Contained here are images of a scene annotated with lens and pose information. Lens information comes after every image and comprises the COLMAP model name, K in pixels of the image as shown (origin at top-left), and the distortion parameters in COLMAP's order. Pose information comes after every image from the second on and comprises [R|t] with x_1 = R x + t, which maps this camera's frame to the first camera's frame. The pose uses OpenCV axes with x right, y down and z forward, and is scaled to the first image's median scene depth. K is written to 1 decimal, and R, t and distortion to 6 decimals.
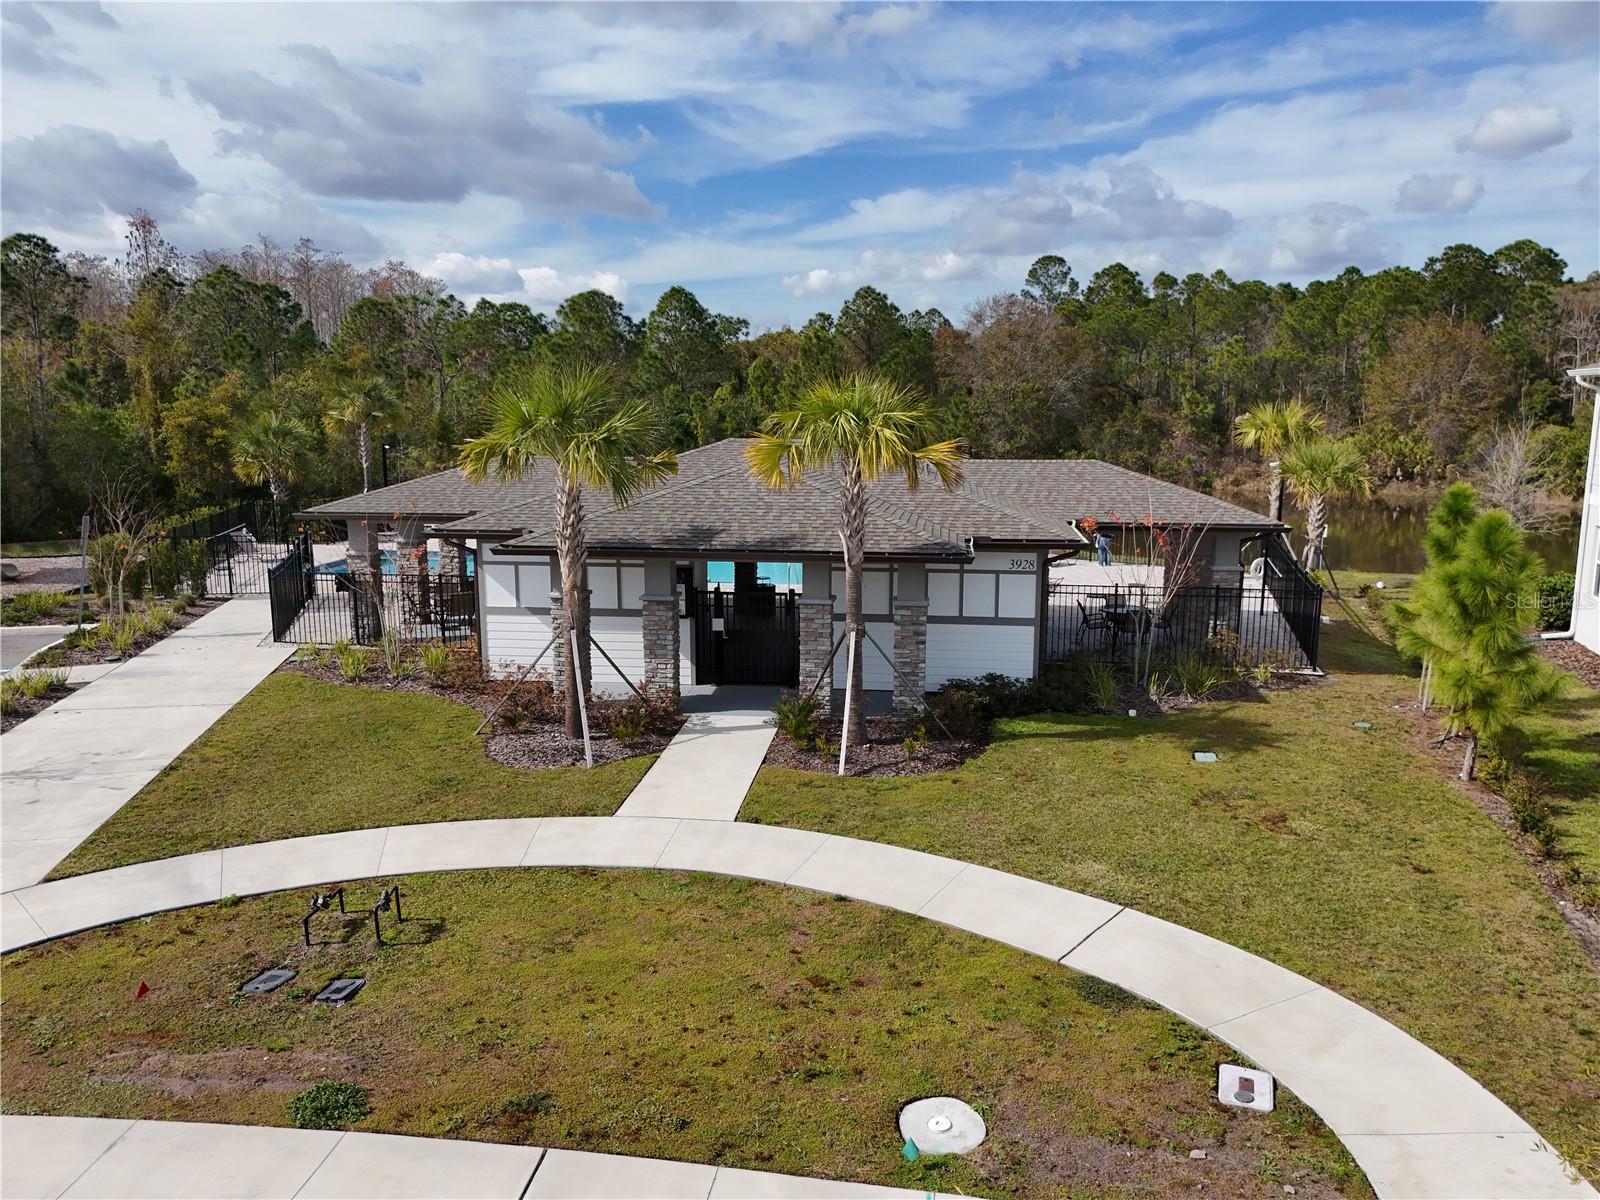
lens RADIAL K [[1180.4, 0, 803.0], [0, 1180.4, 600.3], [0, 0, 1]] dist [0.057495, -0.046076]
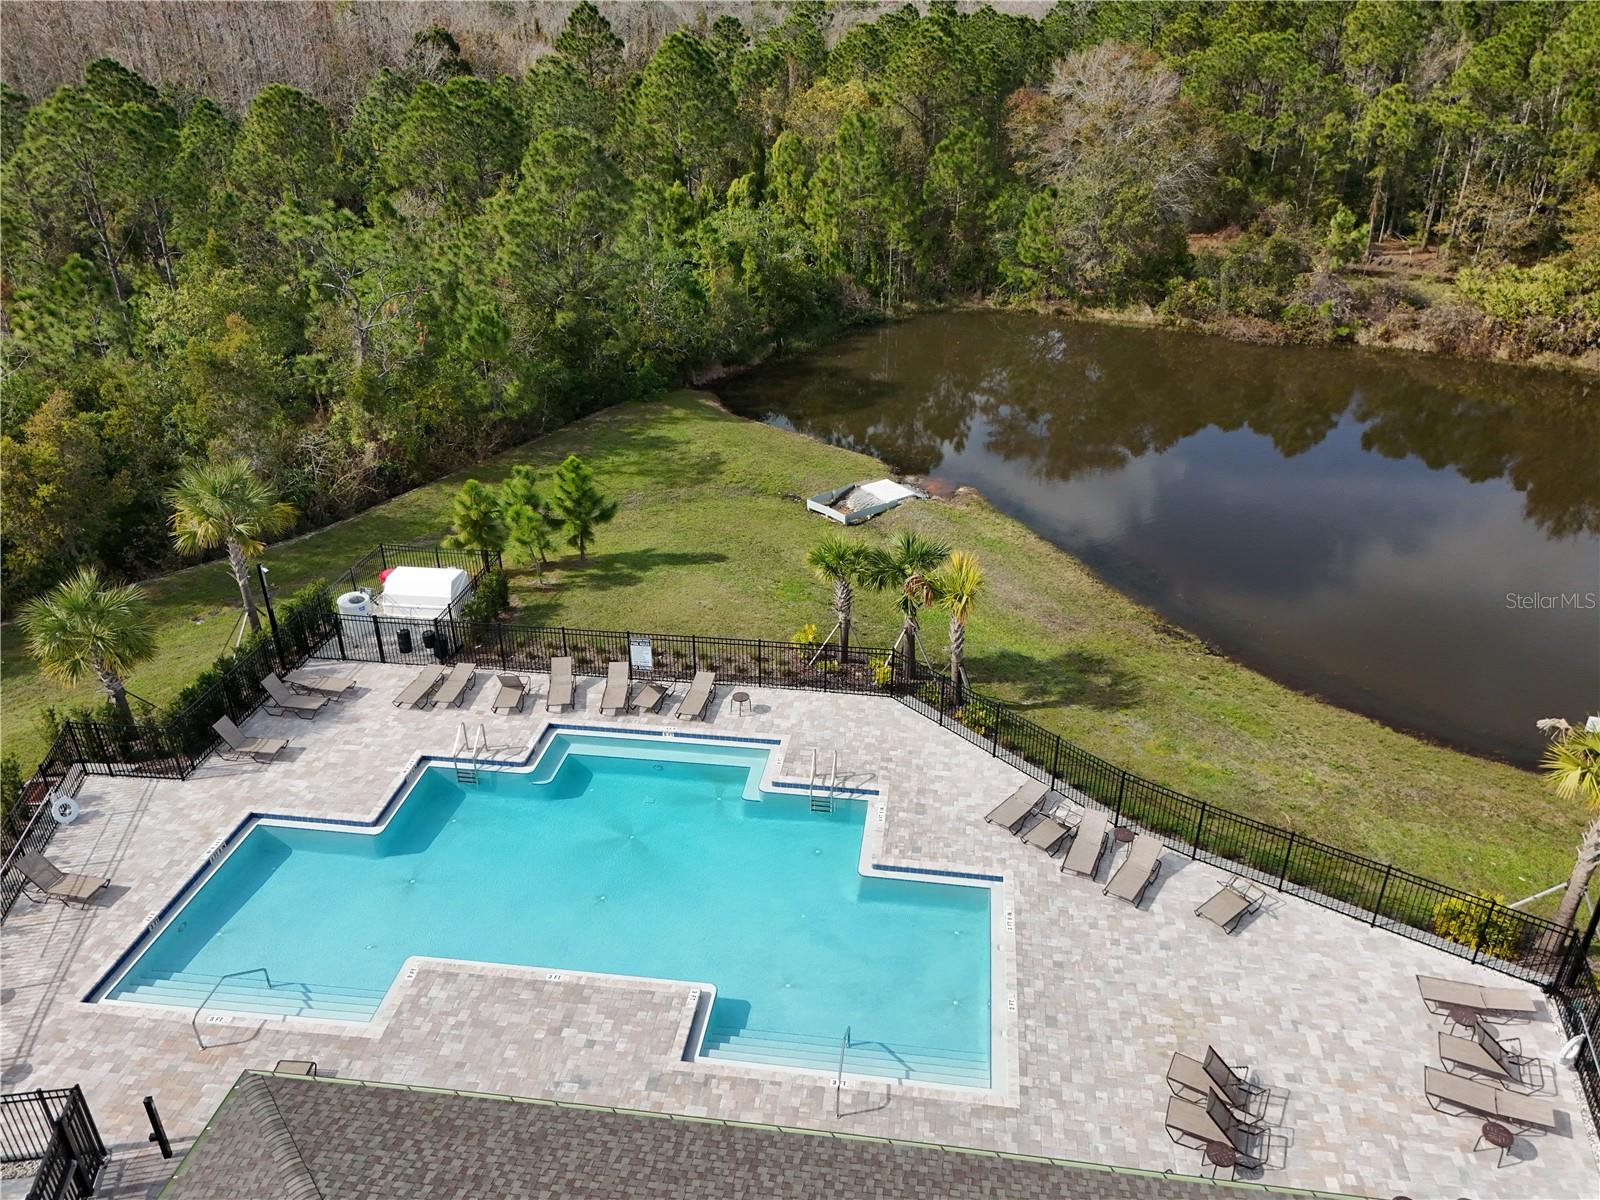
lens RADIAL K [[1180.4, 0, 803.2], [0, 1180.4, 603.0], [0, 0, 1]] dist [0.057495, -0.046076]
pose [[0.999723, 0.005838, -0.022795, -0.028968], [0.001494, 0.951027, 0.309103, -0.778327], [0.023483, -0.309051, 0.950755, 0.769011]]
